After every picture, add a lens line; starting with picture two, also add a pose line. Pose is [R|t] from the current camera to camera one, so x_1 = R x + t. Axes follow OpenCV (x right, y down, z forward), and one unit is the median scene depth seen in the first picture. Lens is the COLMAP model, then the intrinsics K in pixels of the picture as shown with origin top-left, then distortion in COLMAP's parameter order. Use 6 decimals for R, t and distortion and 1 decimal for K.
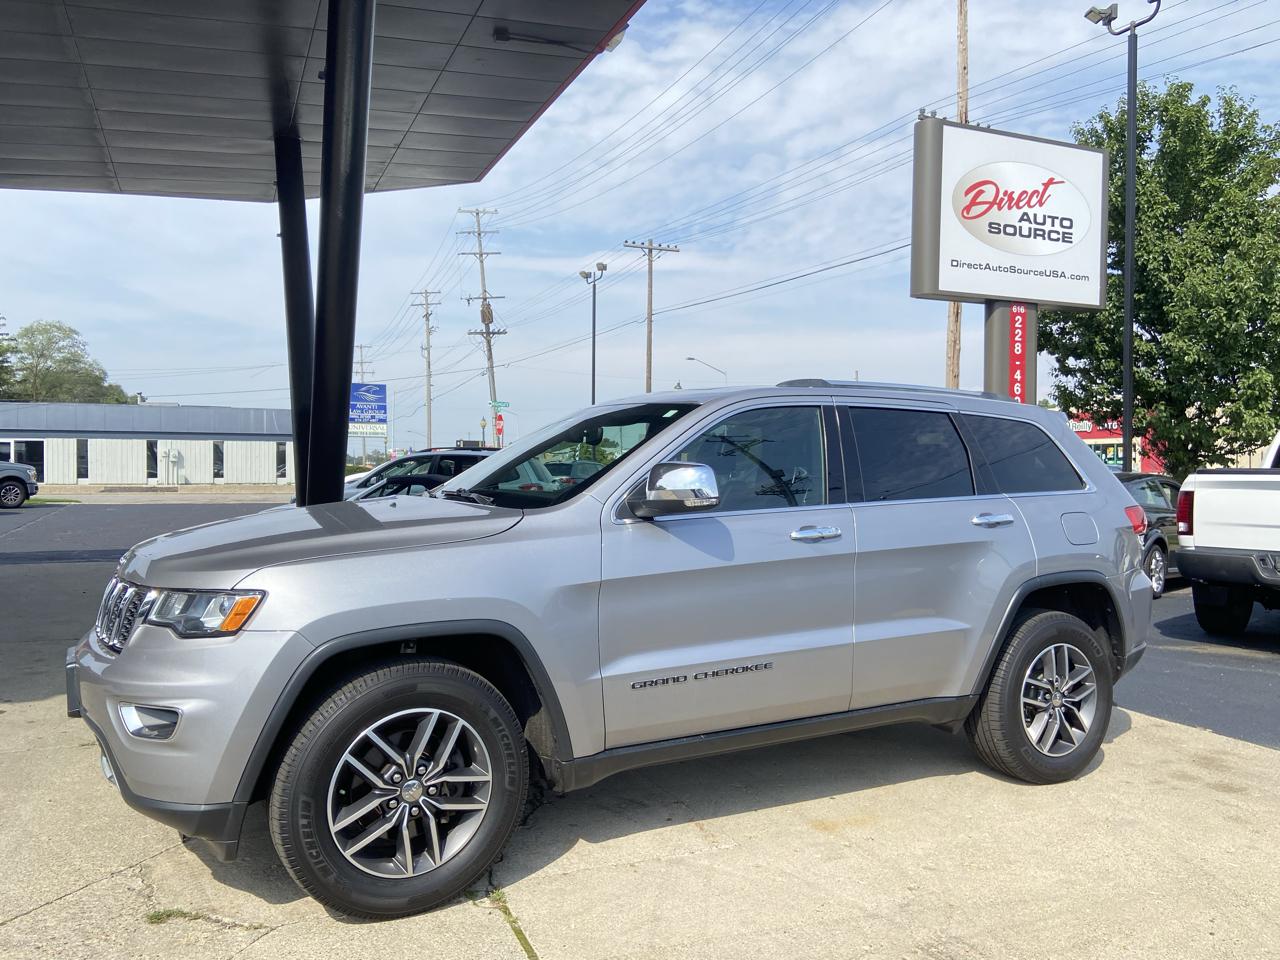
lens RADIAL K [[964.2, 0, 640.6], [0, 964.2, 481.1], [0, 0, 1]] dist [0.108709, -0.125906]
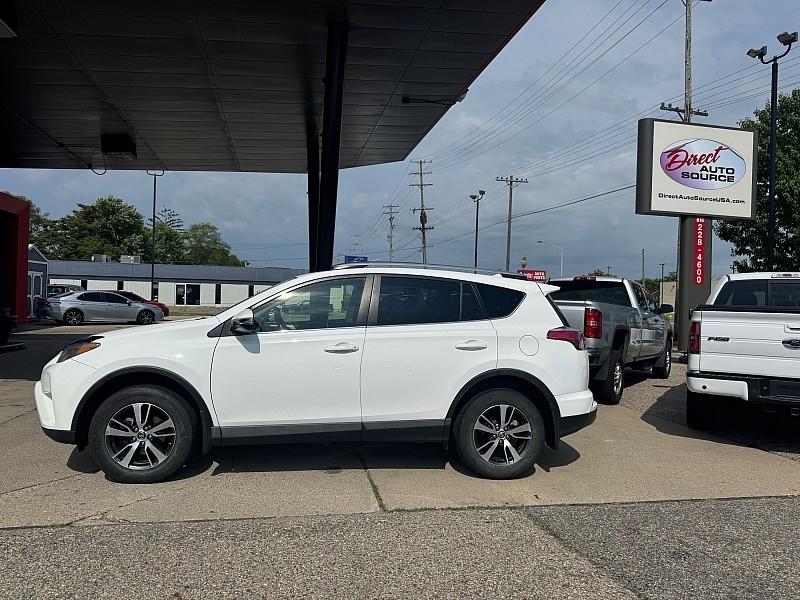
lens RADIAL K [[564.9, 0, 403.3], [0, 564.9, 300.8], [0, 0, 1]] dist [0.045325, -0.055684]
pose [[0.980340, 0.019895, -0.196308, 0.061089], [-0.023722, 0.999571, -0.017160, 0.003183], [0.195882, 0.021479, 0.980392, -0.121304]]
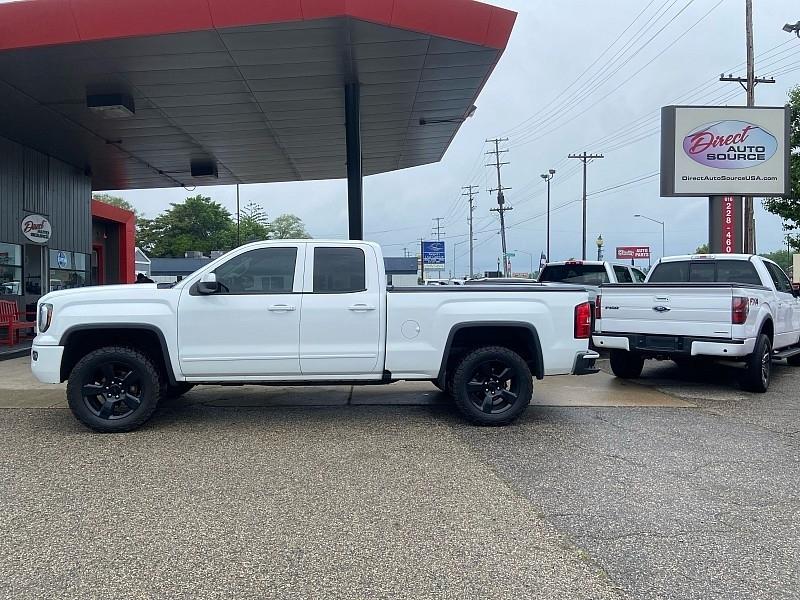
lens RADIAL K [[602.6, 0, 392.5], [0, 602.6, 293.8], [0, 0, 1]] dist [0.108709, -0.125906]
pose [[0.932022, -0.006629, -0.362341, 0.212553], [0.005358, 0.999975, -0.004513, 0.005869], [0.362362, 0.002265, 0.932035, -0.309820]]
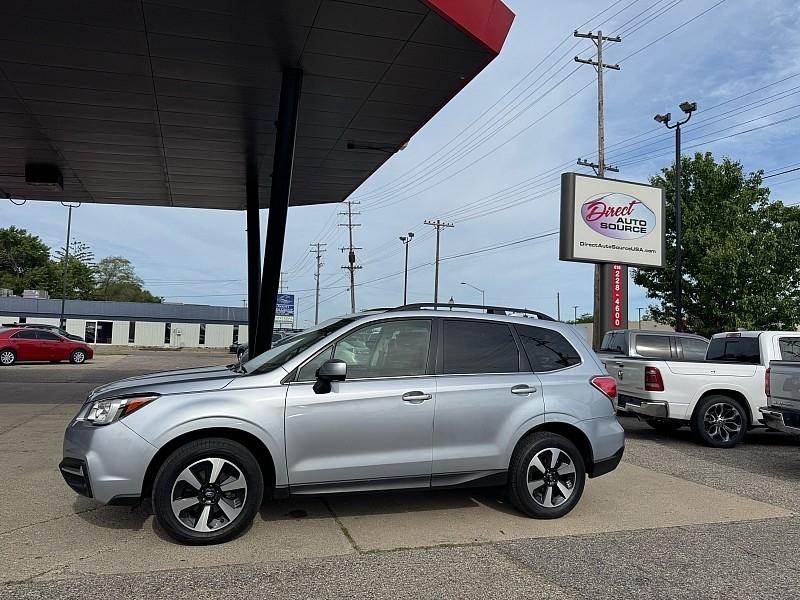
lens RADIAL K [[564.9, 0, 403.2], [0, 564.9, 303.2], [0, 0, 1]] dist [0.045325, -0.055684]
pose [[0.997630, 0.021199, -0.065462, 0.038752], [-0.026770, 0.995985, -0.085428, 0.003193], [0.063388, 0.086978, 0.994192, -0.133332]]
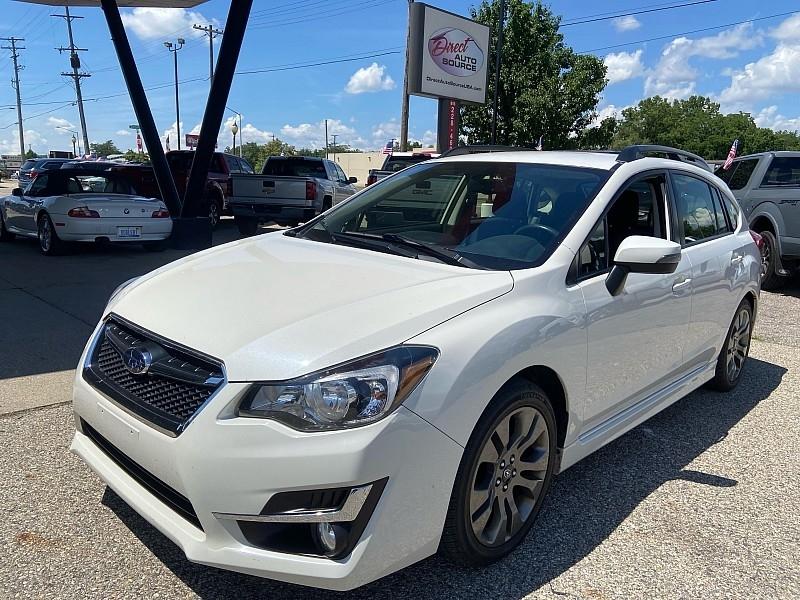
lens RADIAL K [[604.1, 0, 391.4], [0, 604.1, 300.6], [0, 0, 1]] dist [0.098840, -0.111915]
pose [[0.936441, -0.045463, 0.347868, -0.213932], [-0.018808, 0.983636, 0.179181, 0.010445], [-0.350321, -0.174335, 0.920262, -0.236908]]
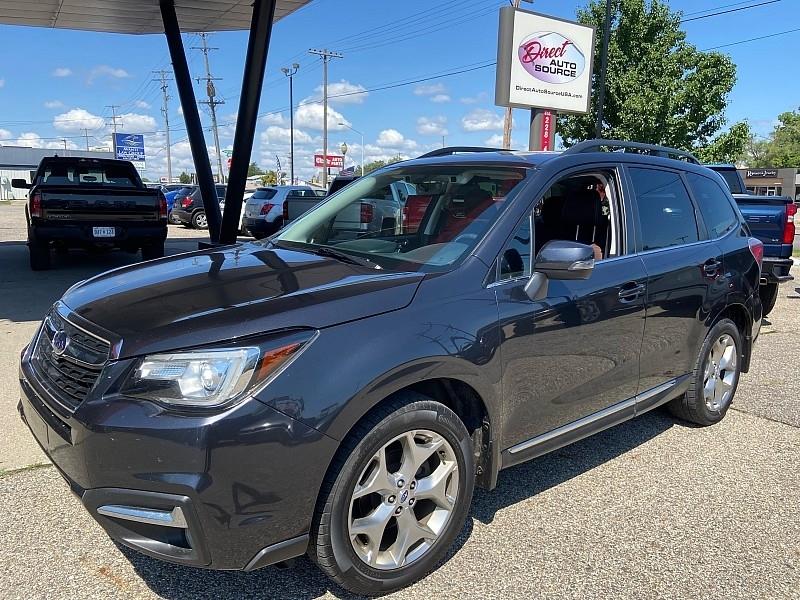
lens RADIAL K [[602.6, 0, 399.1], [0, 602.6, 295.9], [0, 0, 1]] dist [0.108709, -0.125906]
pose [[0.986972, -0.015379, 0.160157, -0.097499], [-0.009228, 0.988372, 0.151775, 0.000038], [-0.160629, -0.151275, 0.975353, -0.173426]]
